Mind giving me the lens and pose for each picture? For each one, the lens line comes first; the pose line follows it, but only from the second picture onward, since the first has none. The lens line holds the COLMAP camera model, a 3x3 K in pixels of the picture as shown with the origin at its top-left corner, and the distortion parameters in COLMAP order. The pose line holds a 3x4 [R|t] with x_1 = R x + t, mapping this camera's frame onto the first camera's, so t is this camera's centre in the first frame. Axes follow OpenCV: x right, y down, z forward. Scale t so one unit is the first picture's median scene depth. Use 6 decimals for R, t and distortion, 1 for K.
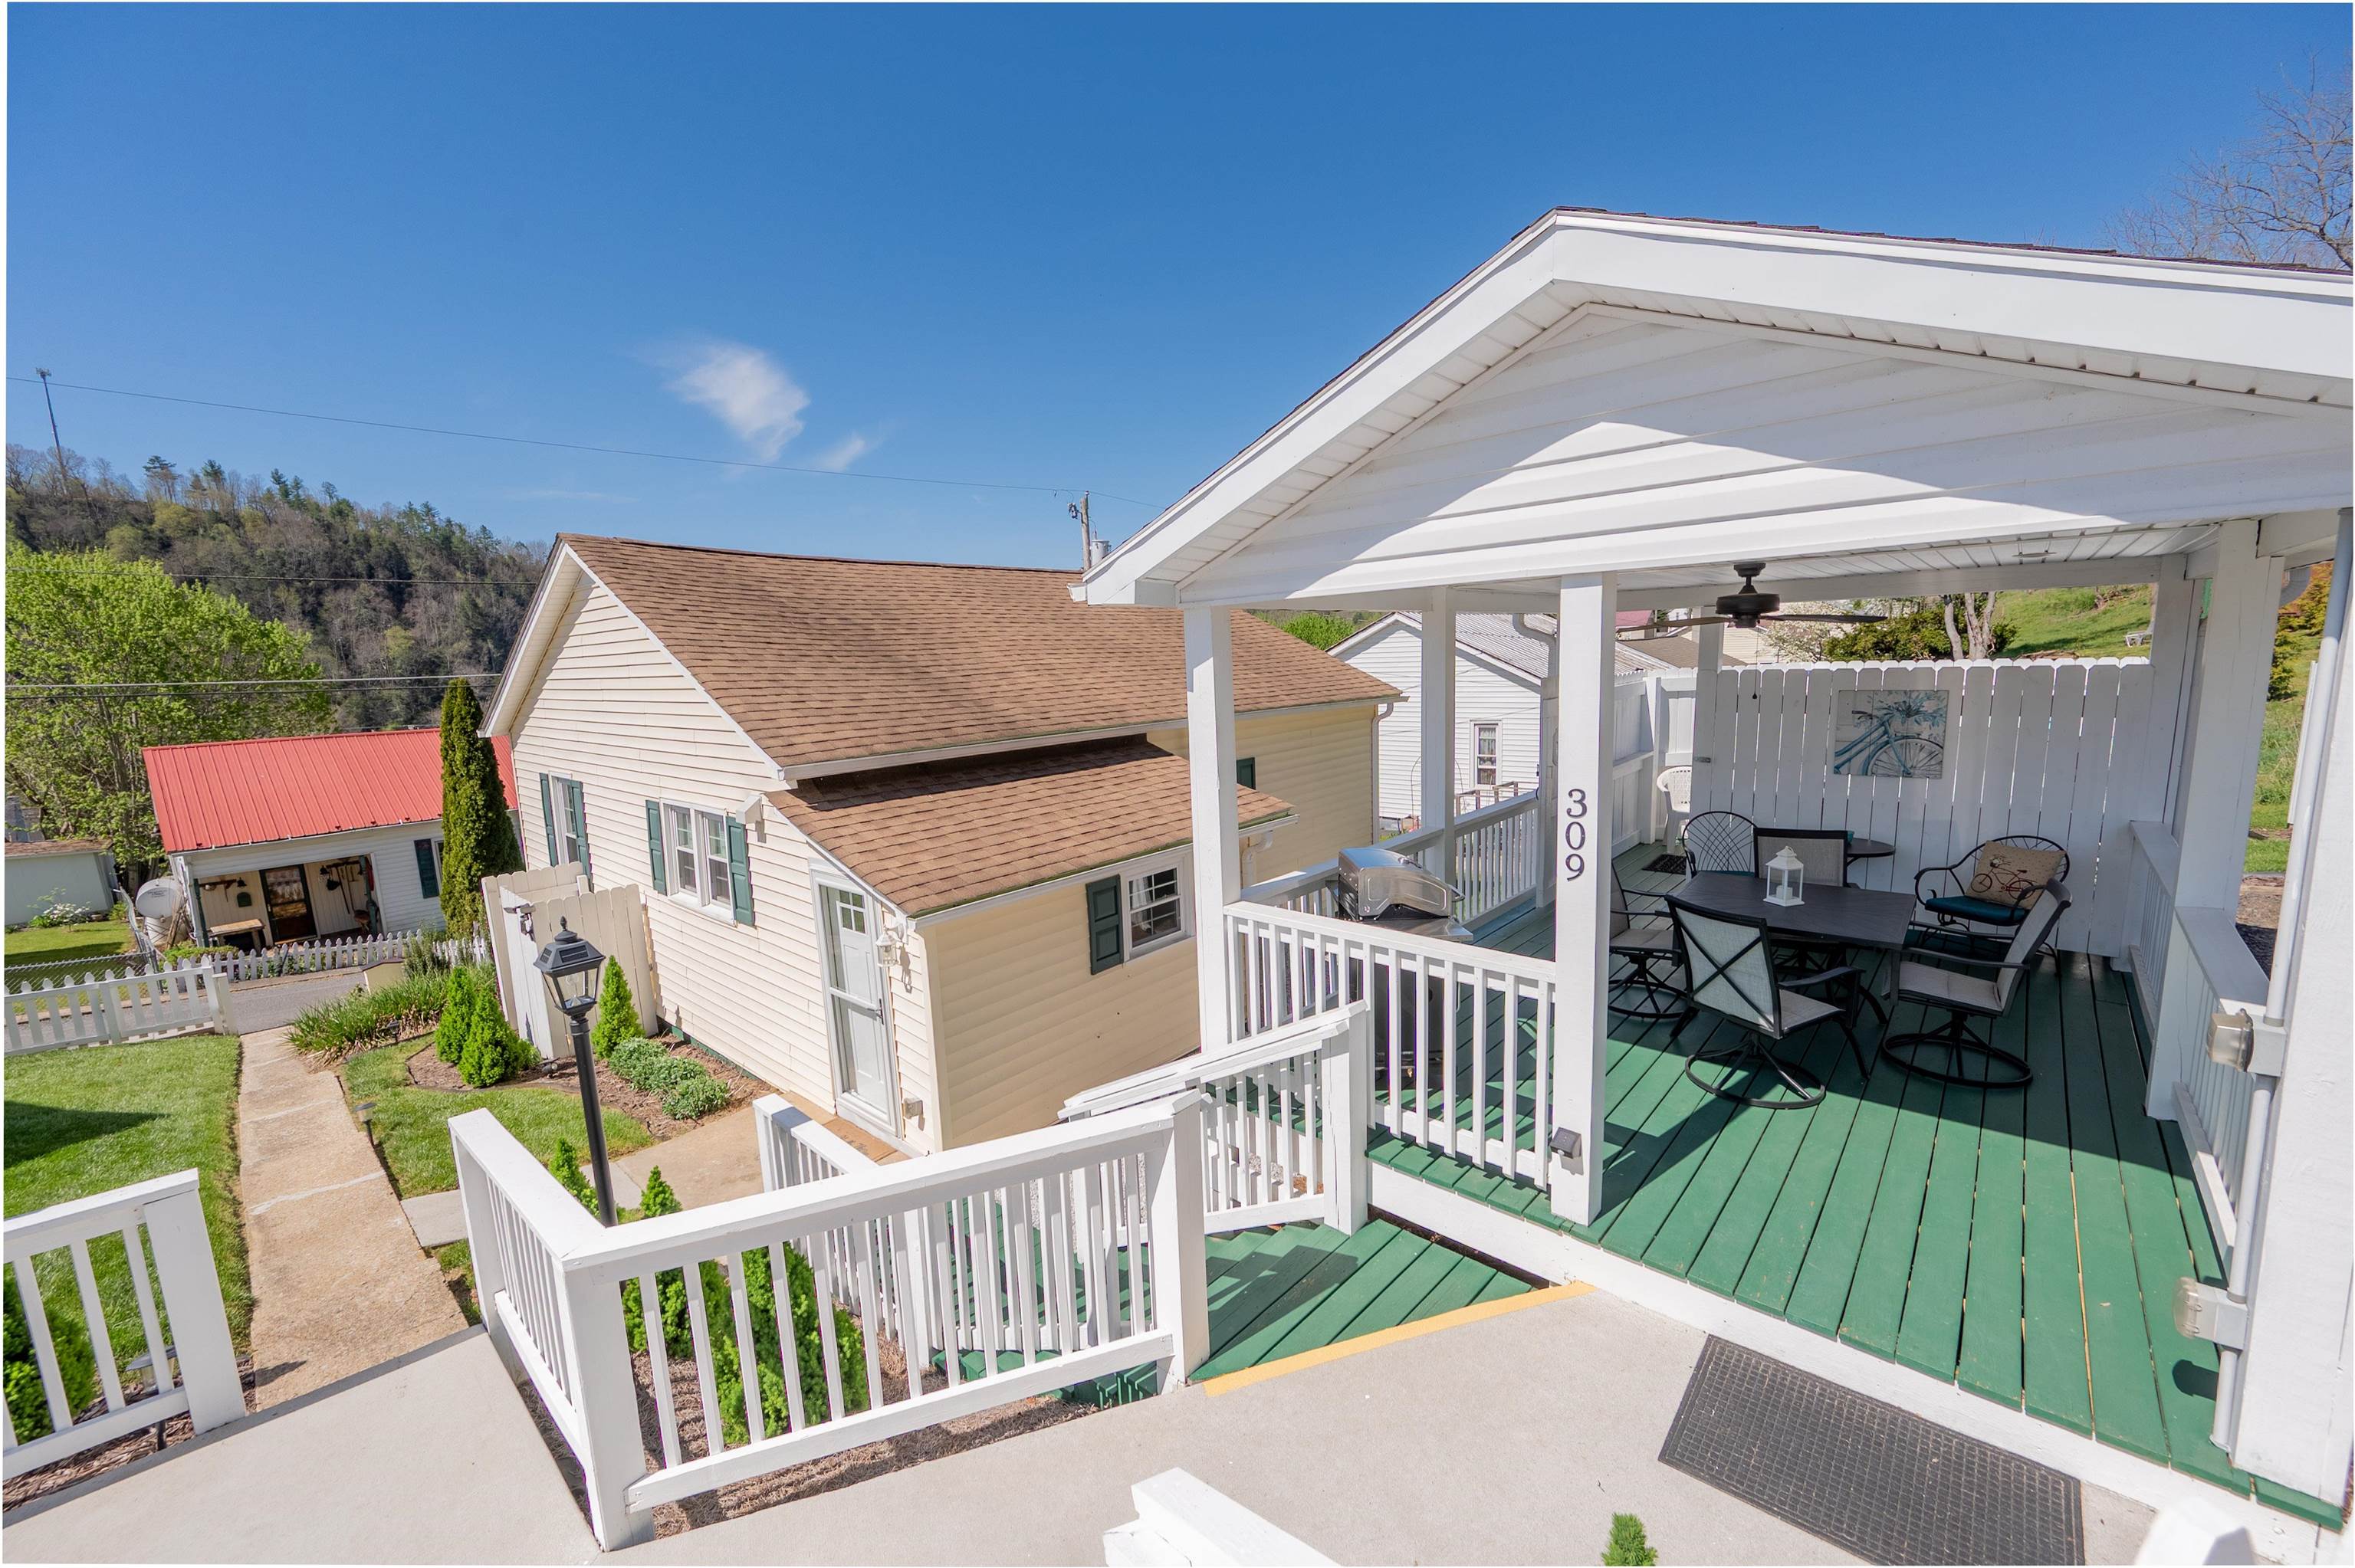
lens RADIAL K [[927.3, 0, 1176.4], [0, 927.3, 801.9], [0, 0, 1]] dist [-0.000114, 0.000244]
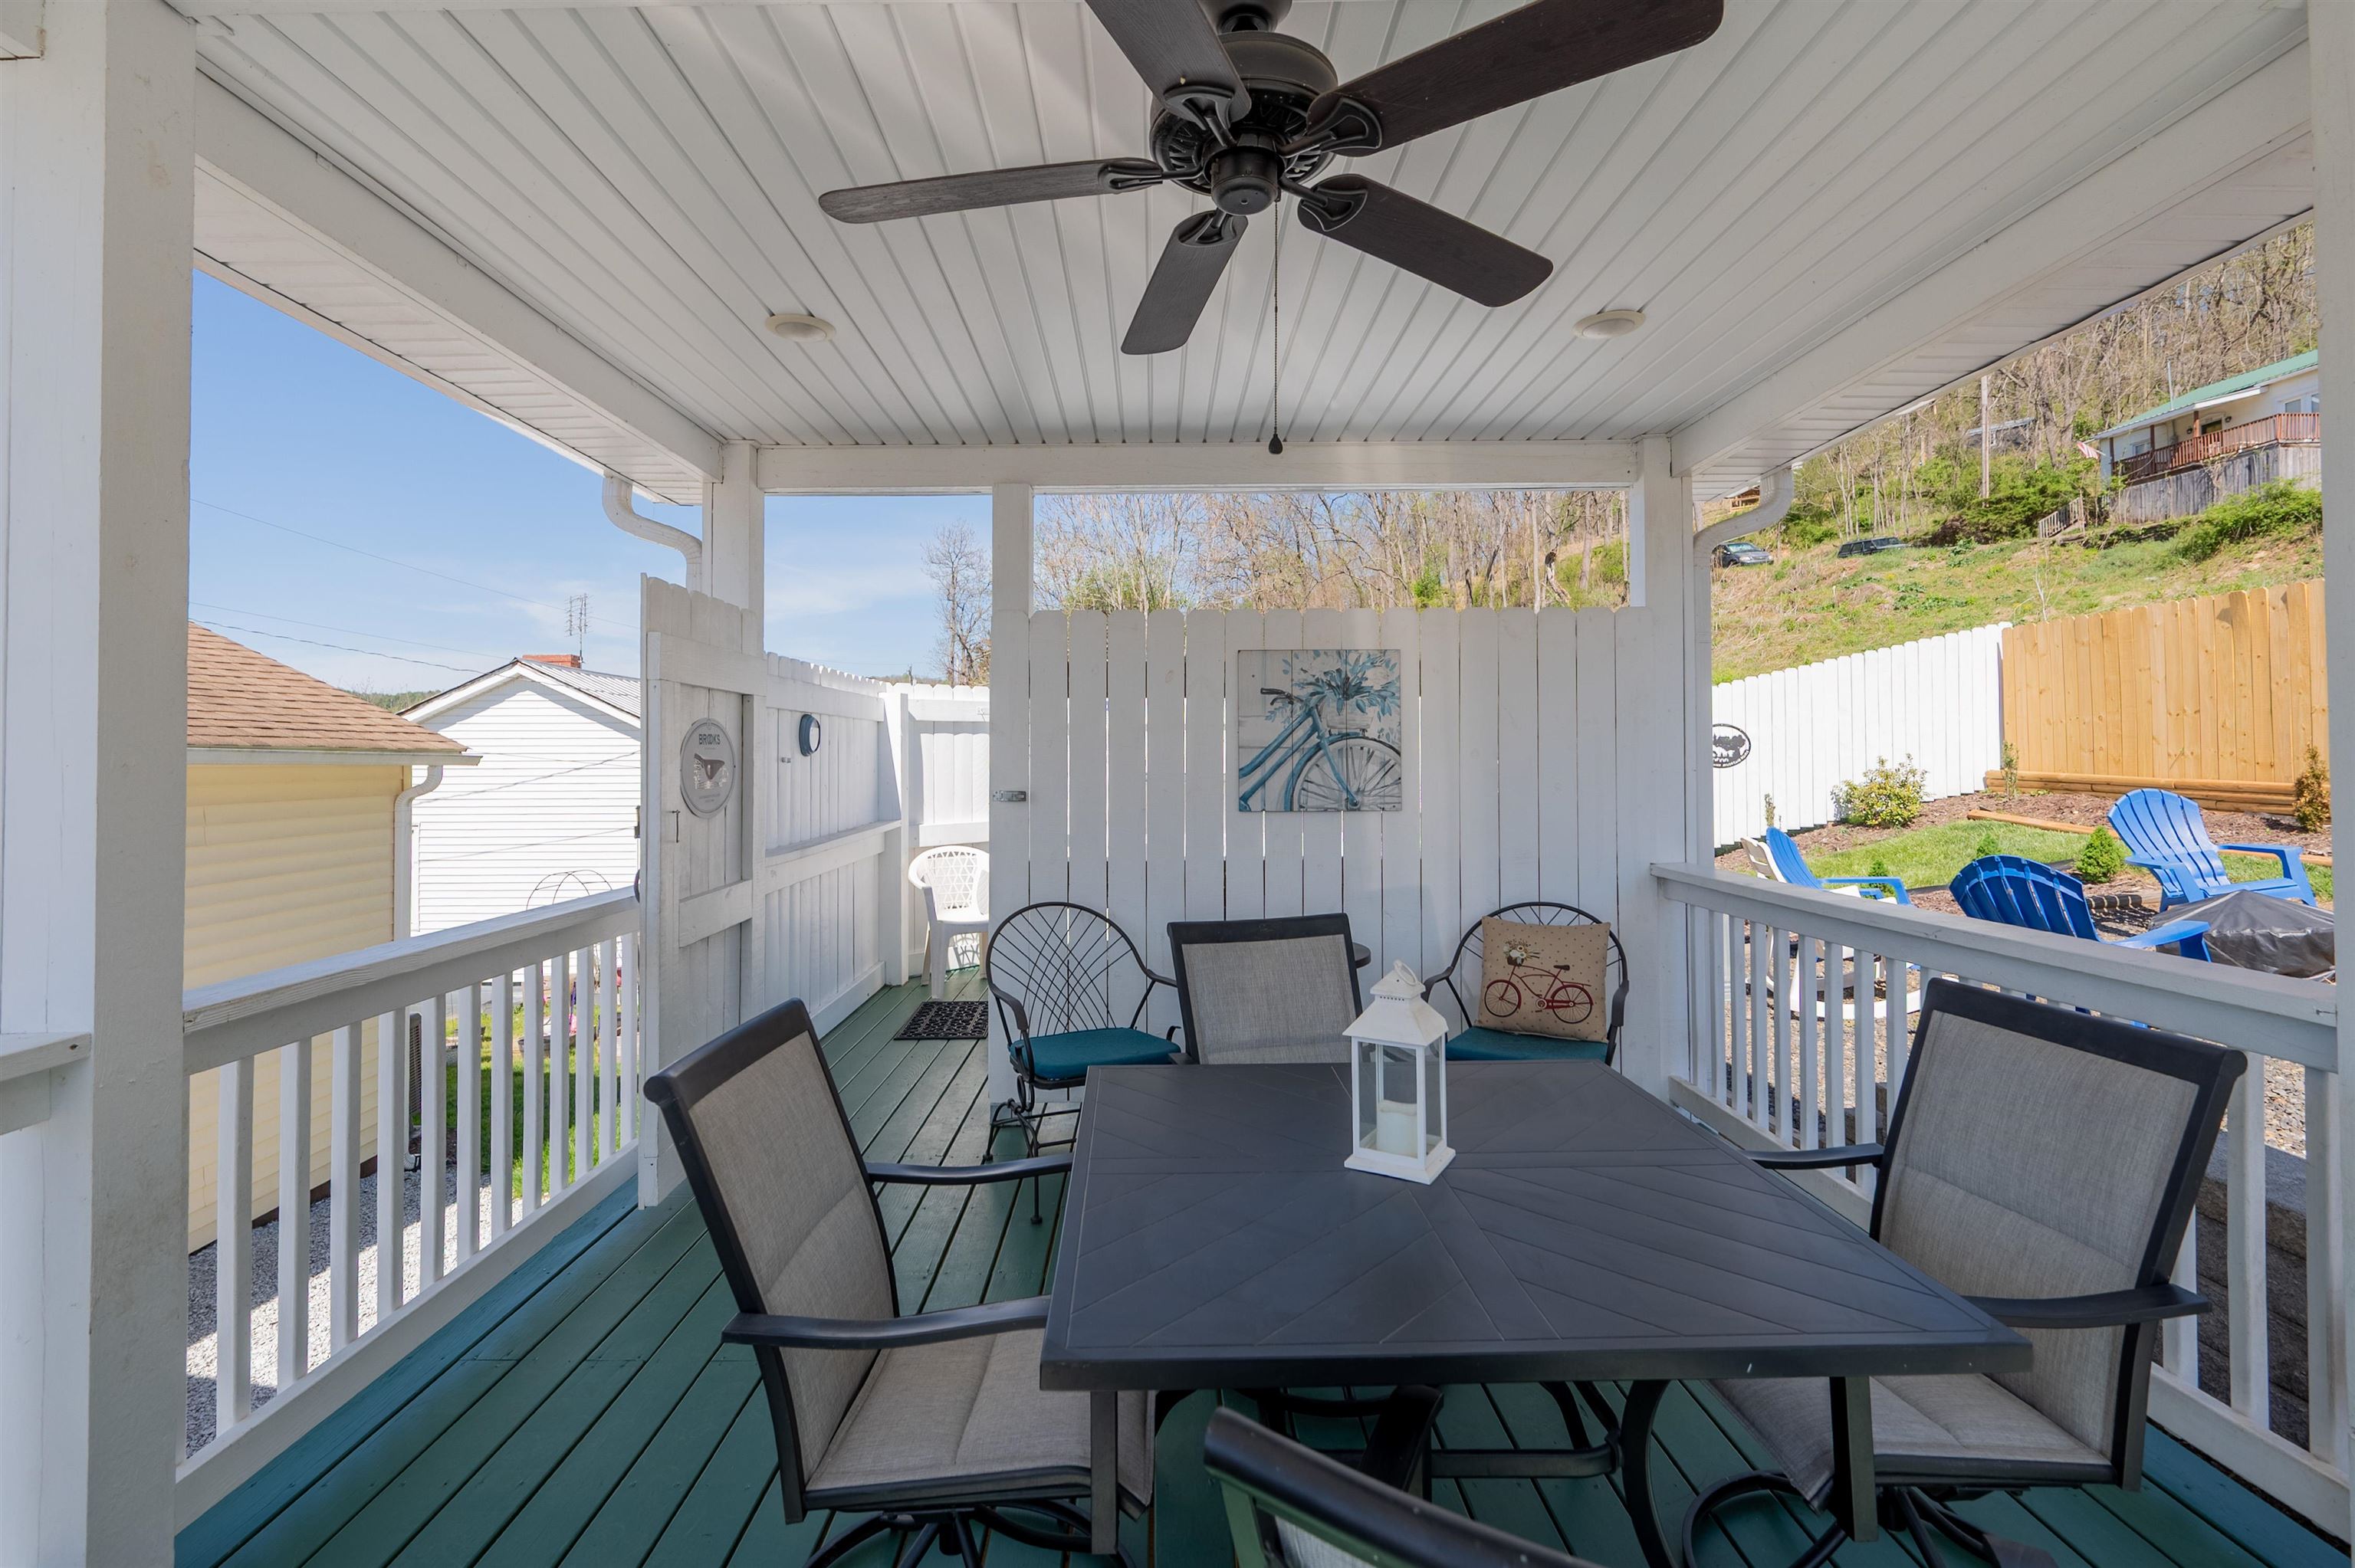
lens RADIAL K [[1045.7, 0, 1164.4], [0, 1045.7, 735.9], [0, 0, 1]] dist [0.004367, 0.000395]
pose [[0.738682, 0.048629, 0.672298, 0.301541], [0.083350, 0.983150, -0.162694, 0.020183], [-0.668881, 0.176215, 0.722181, 0.633970]]
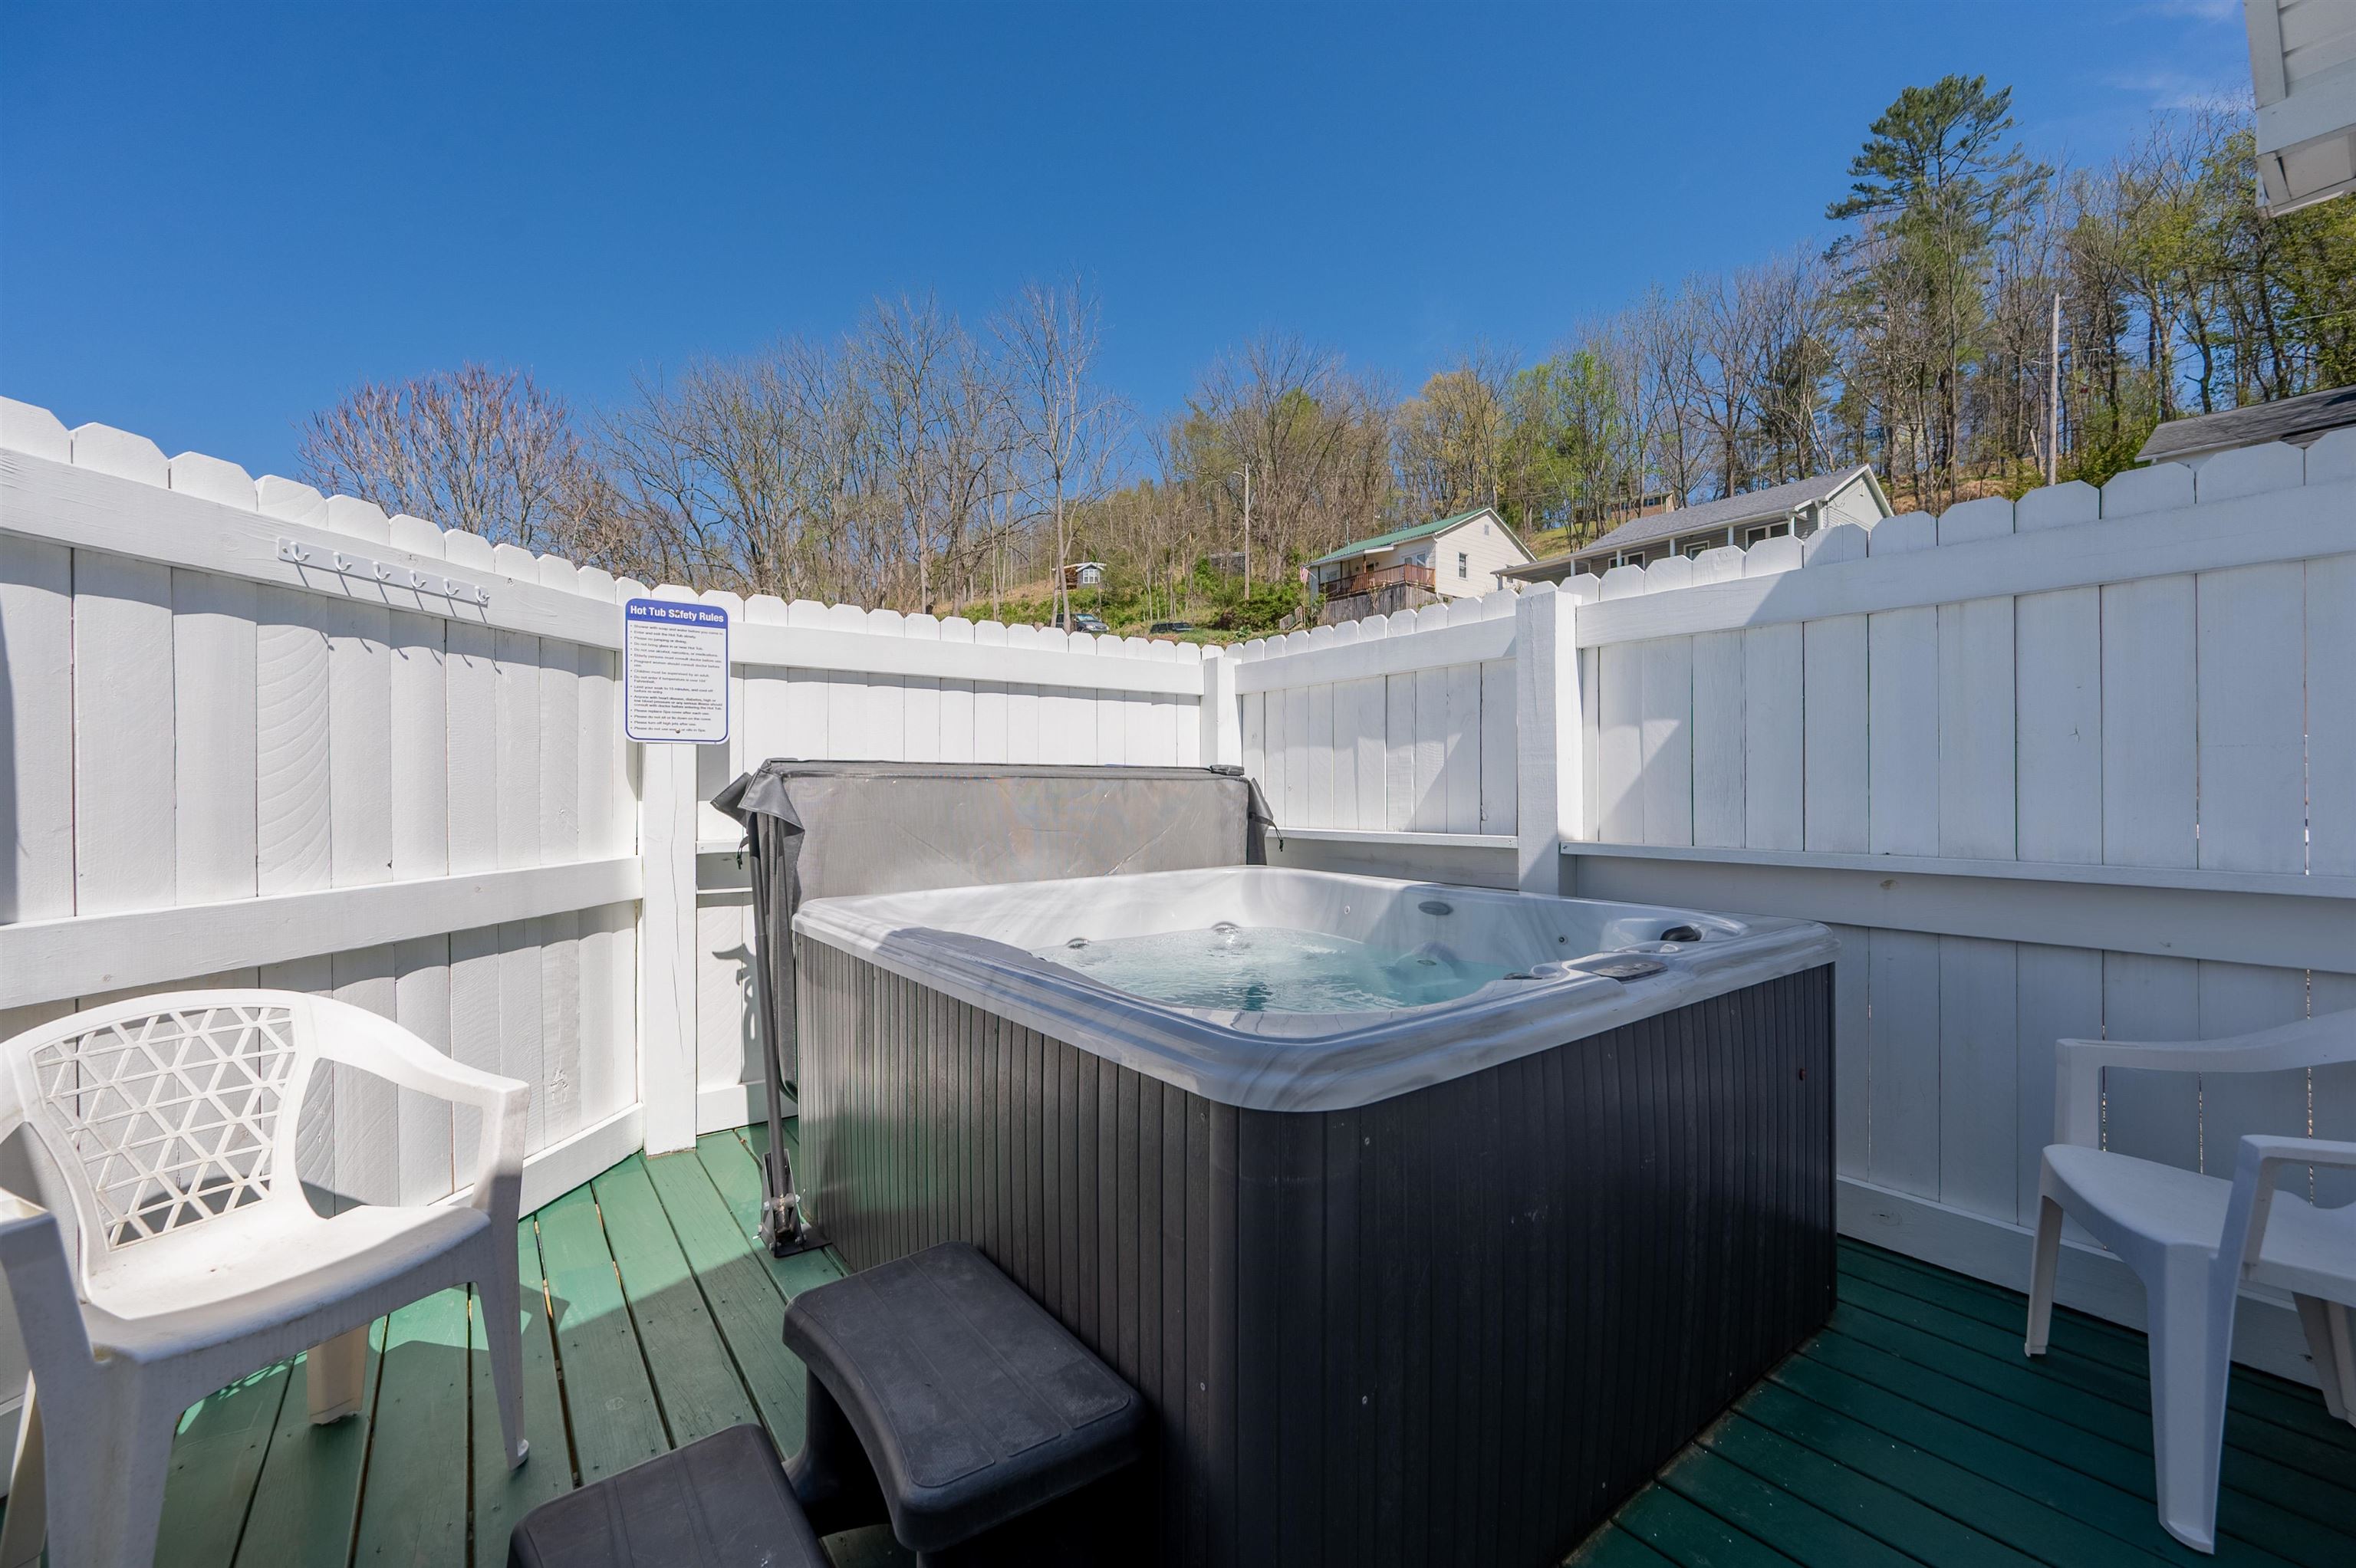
lens RADIAL K [[937.4, 0, 1176.4], [0, 937.4, 794.6], [0, 0, 1]] dist [0.001287, 0.000064]
pose [[0.183996, 0.034261, 0.982330, 0.639464], [0.157580, 0.985438, -0.063885, -0.051586], [-0.970213, 0.166550, 0.175917, 1.210686]]
